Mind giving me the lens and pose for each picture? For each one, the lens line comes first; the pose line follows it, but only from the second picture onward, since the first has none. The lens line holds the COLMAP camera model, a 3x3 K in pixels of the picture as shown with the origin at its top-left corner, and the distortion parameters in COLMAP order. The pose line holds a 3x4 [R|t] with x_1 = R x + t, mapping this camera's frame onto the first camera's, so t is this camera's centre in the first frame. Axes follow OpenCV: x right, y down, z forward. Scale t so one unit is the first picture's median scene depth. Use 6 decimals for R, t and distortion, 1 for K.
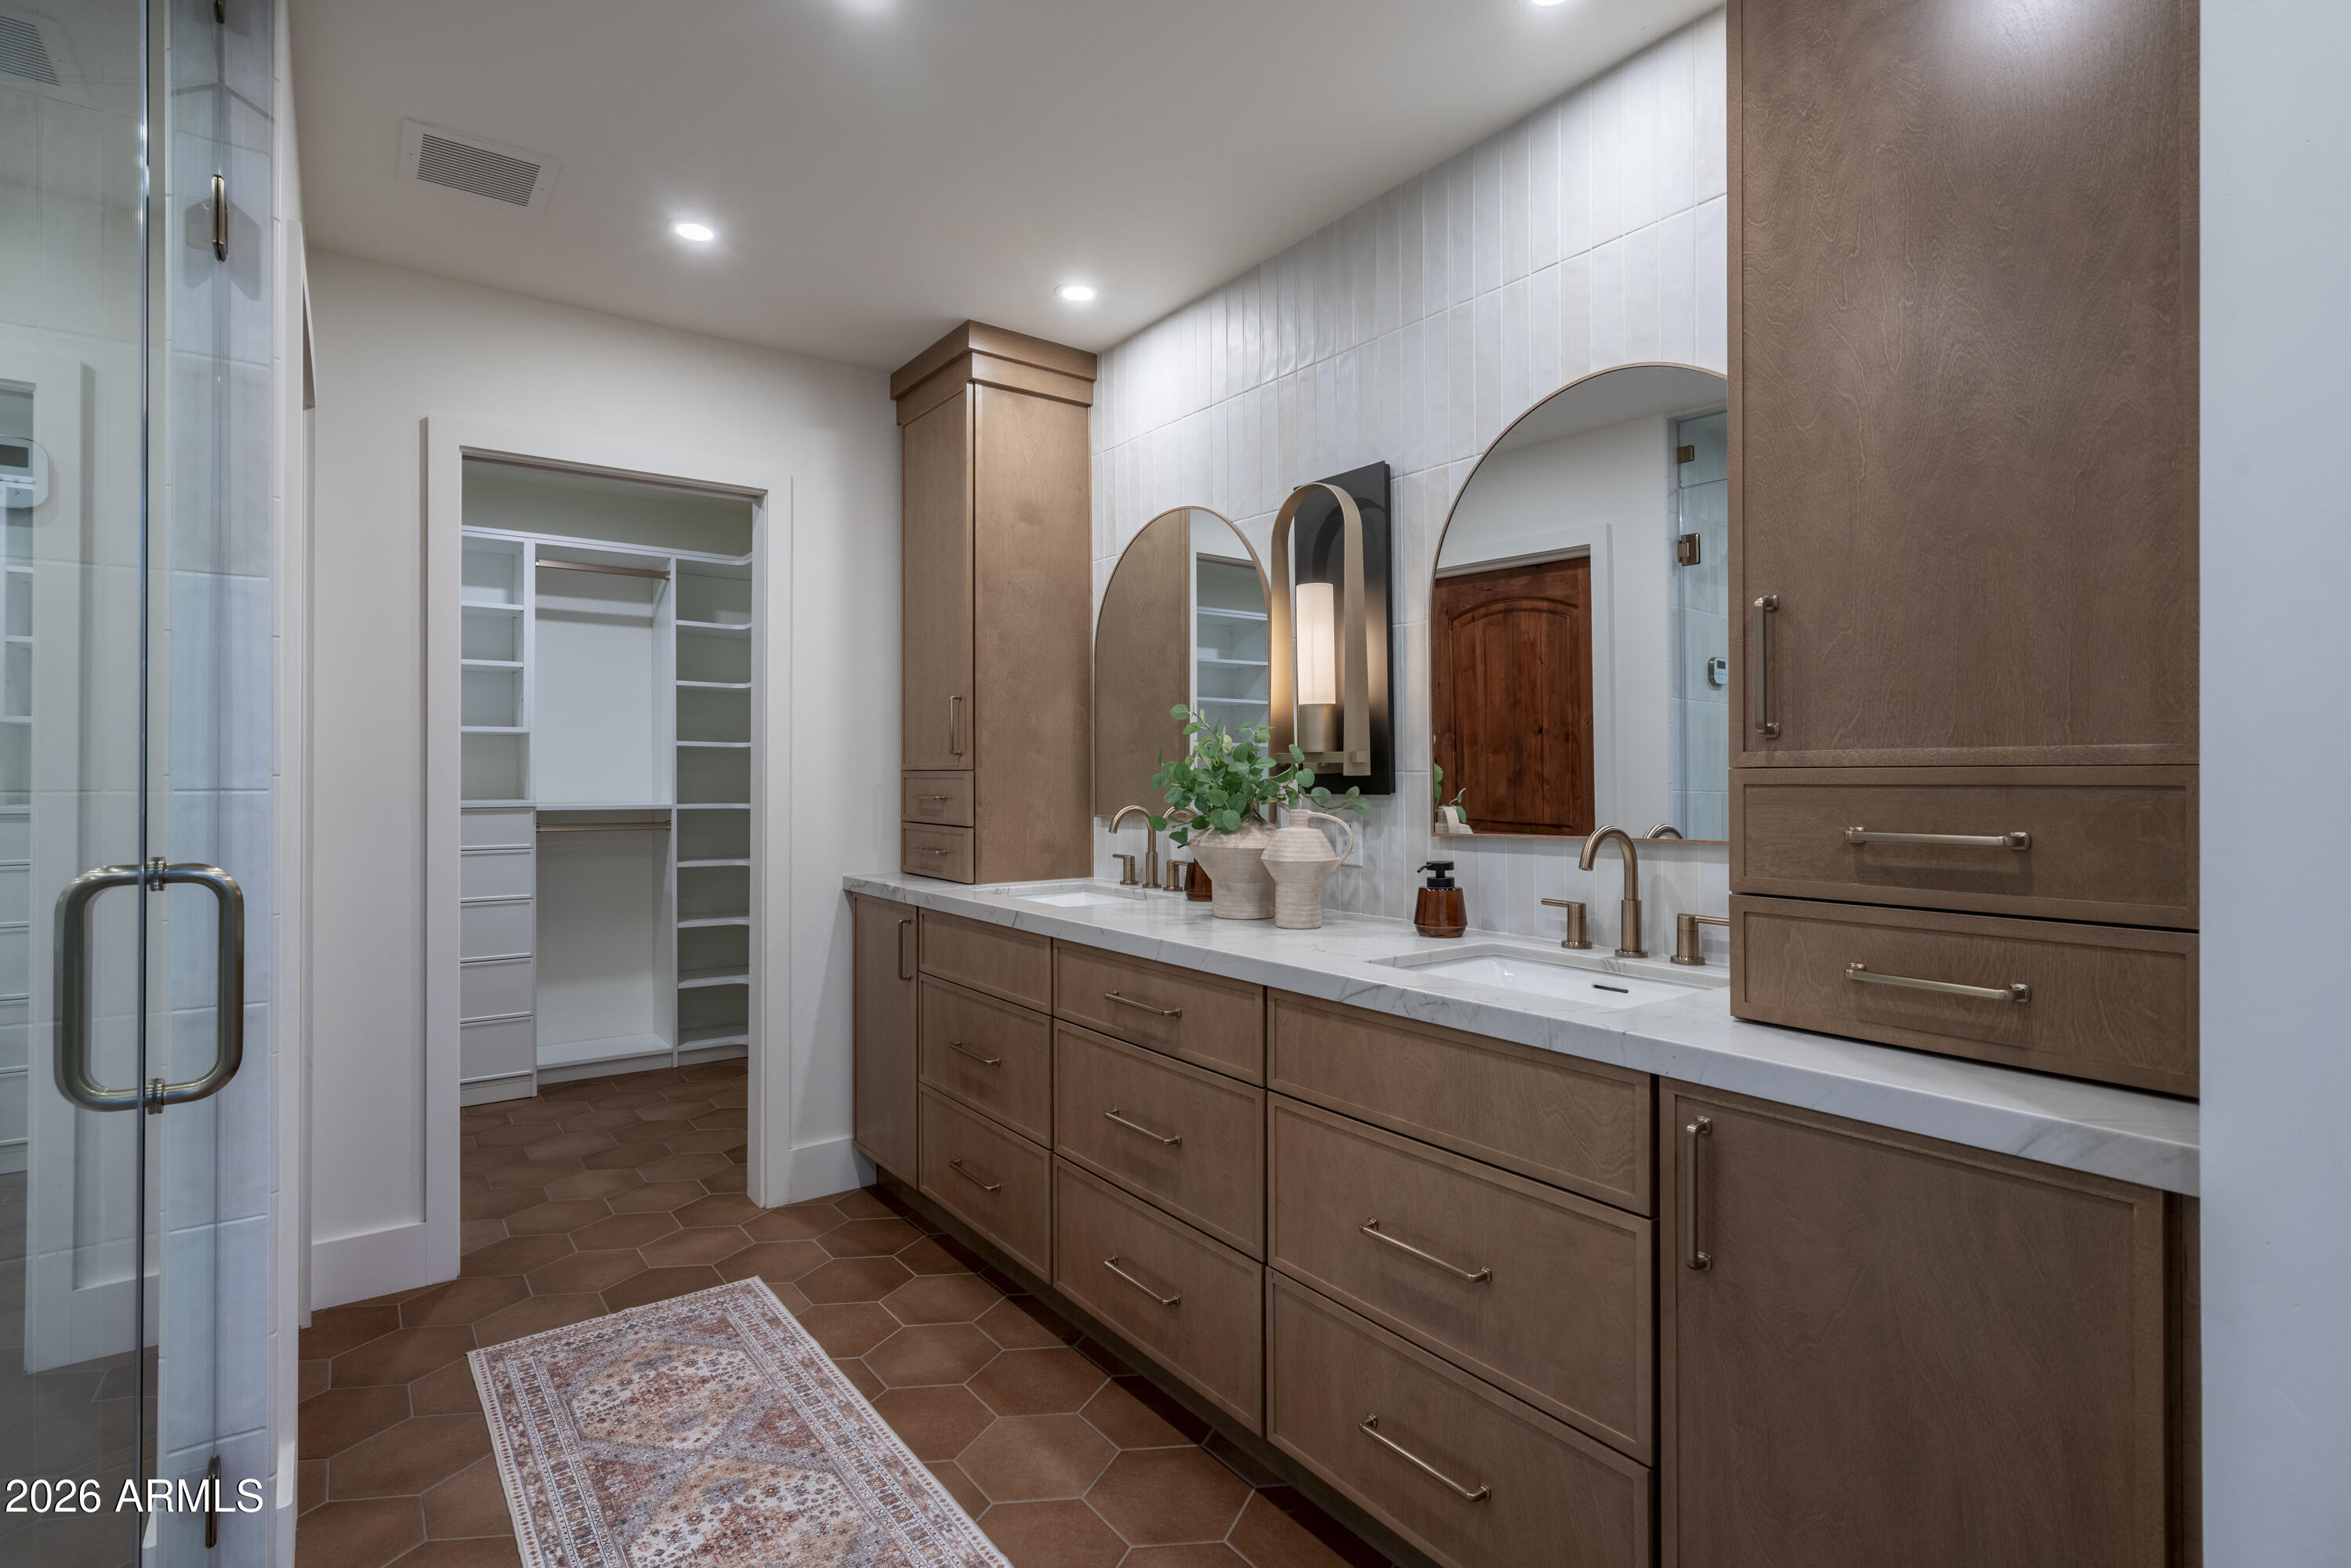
lens RADIAL K [[1154.1, 0, 1095.1], [0, 1154.1, 770.6], [0, 0, 1]] dist [0.000932, 0.000965]
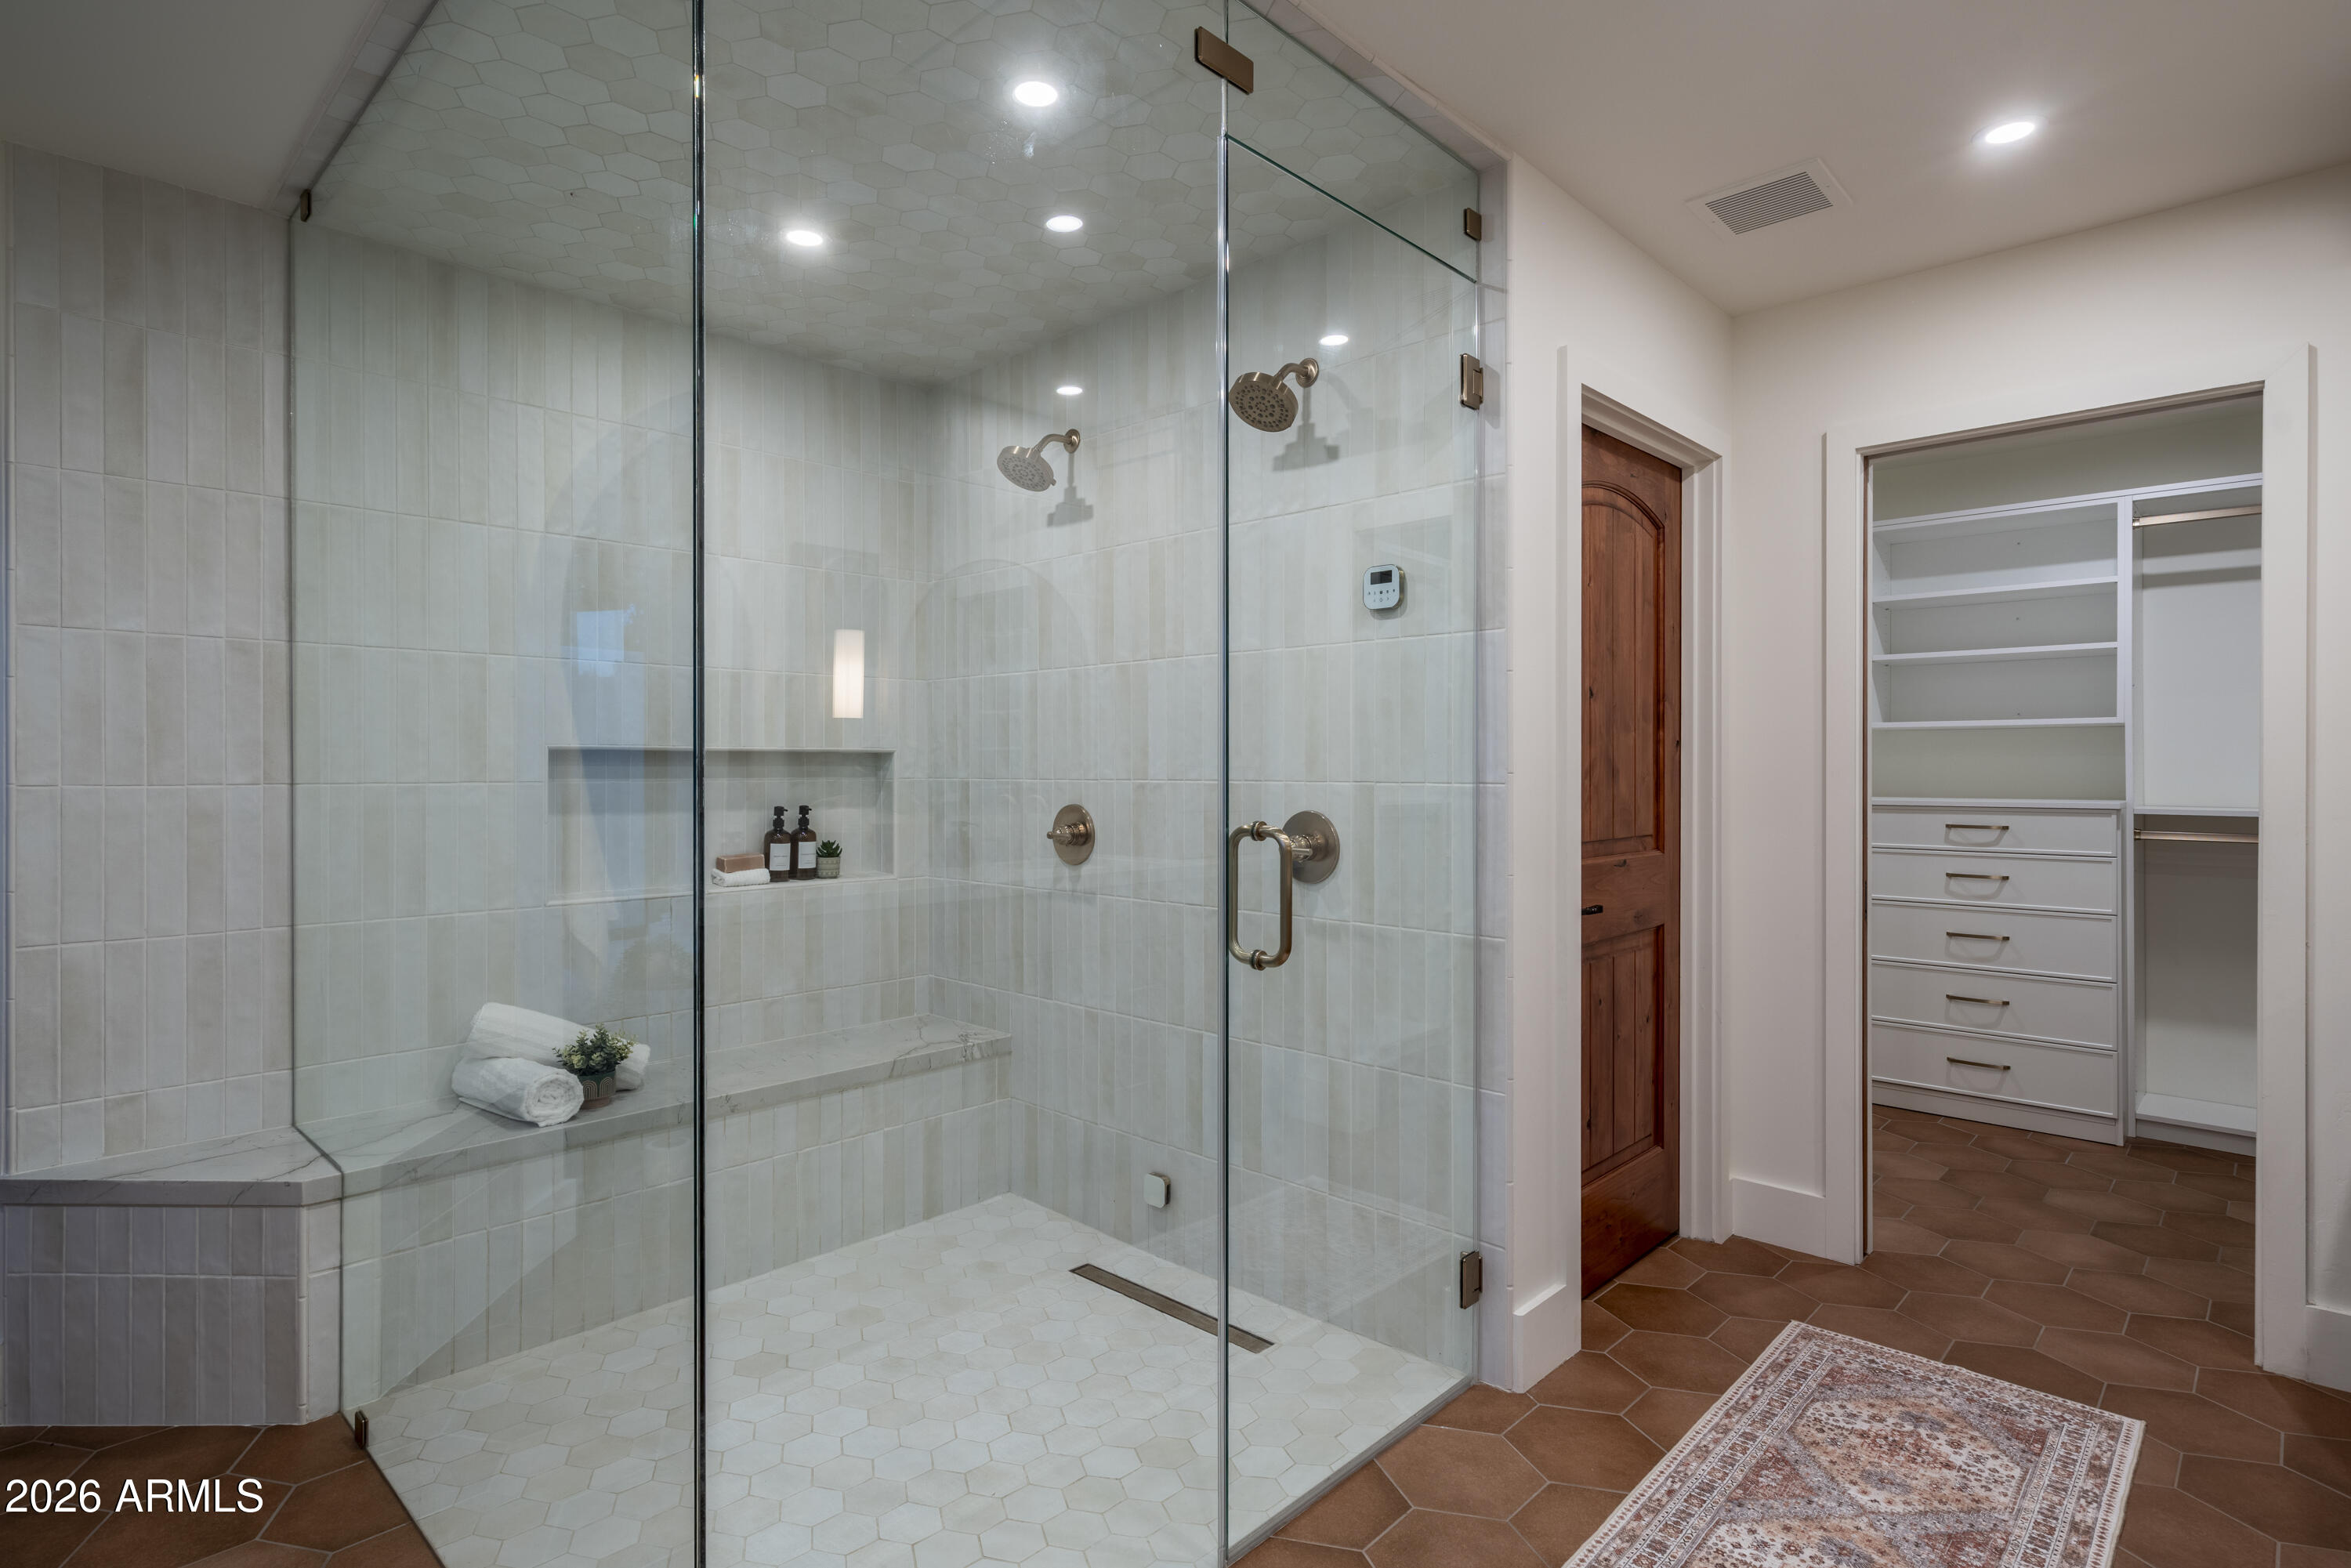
lens RADIAL K [[1154.1, 0, 1166.6], [0, 1154.1, 772.1], [0, 0, 1]] dist [0.000932, 0.000965]
pose [[0.202465, 0.003110, -0.979285, 0.383825], [0.002082, 0.999991, 0.003607, -0.001775], [0.979287, -0.002769, 0.202456, 0.235199]]
